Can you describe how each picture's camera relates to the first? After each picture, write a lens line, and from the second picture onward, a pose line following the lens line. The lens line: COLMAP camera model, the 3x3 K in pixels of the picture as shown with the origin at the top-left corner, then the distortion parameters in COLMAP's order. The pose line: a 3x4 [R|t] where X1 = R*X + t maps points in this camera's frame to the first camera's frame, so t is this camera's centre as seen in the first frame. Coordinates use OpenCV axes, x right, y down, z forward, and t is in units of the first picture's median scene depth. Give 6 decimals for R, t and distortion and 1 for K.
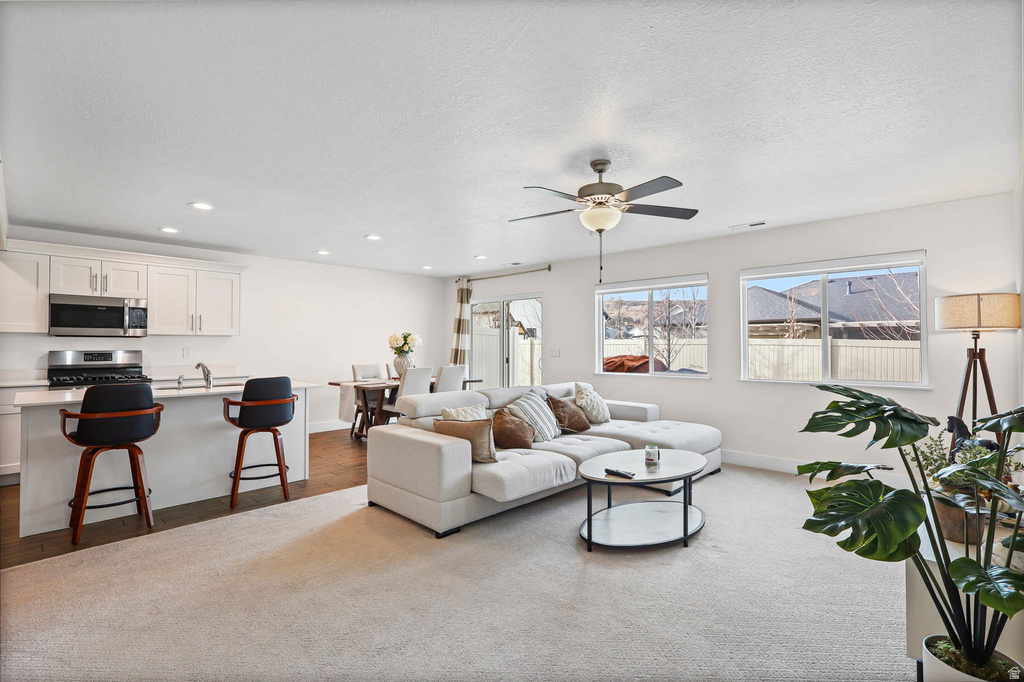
lens RADIAL K [[479.9, 0, 512.0], [0, 479.9, 335.4], [0, 0, 1]] dist [0.003231, 0.000710]
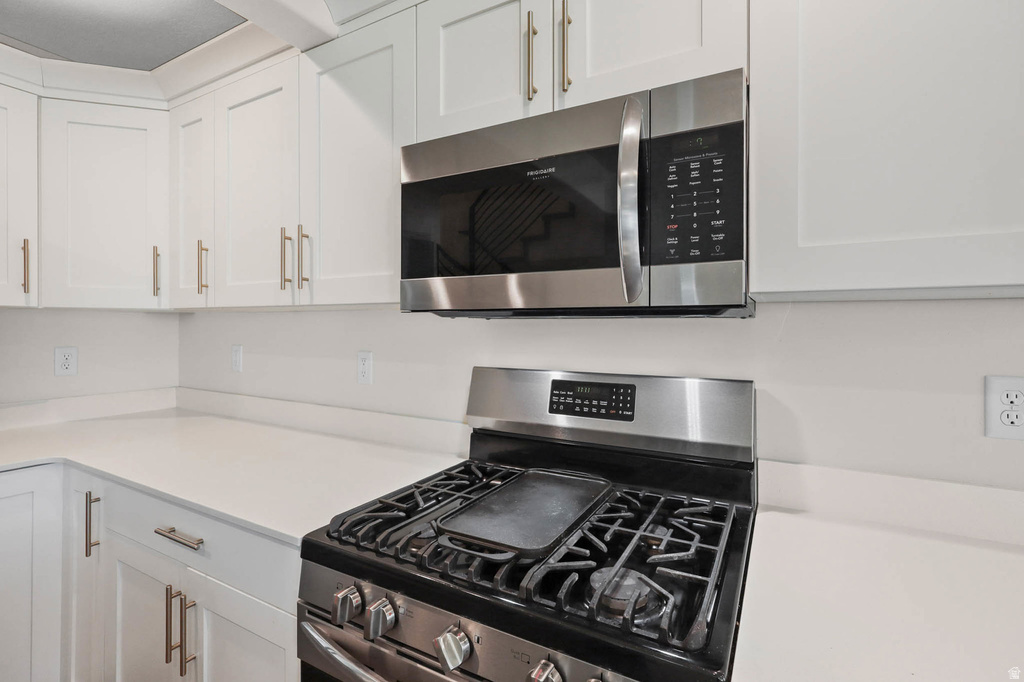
lens RADIAL K [[489.2, 0, 508.8], [0, 489.2, 329.3], [0, 0, 1]] dist [0.001239, 0.000324]
pose [[0.257752, -0.000161, -0.966211, -0.636988], [0.015153, 0.999878, 0.003876, 0.008017], [0.966092, -0.015640, 0.257723, 0.901792]]
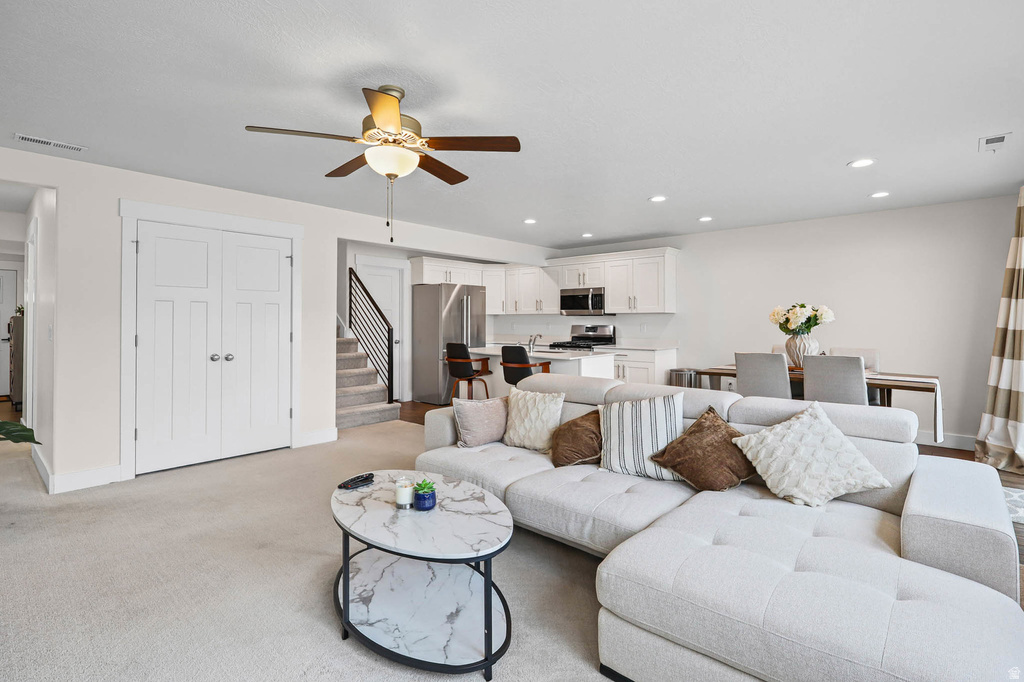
lens RADIAL K [[483.1, 0, 510.7], [0, 483.1, 321.8], [0, 0, 1]] dist [0.000427, 0.000172]
pose [[0.041805, -0.001019, -0.999125, 0.585337], [0.018368, 0.999831, -0.000252, 0.017193], [0.998957, -0.018342, 0.041817, 0.700155]]
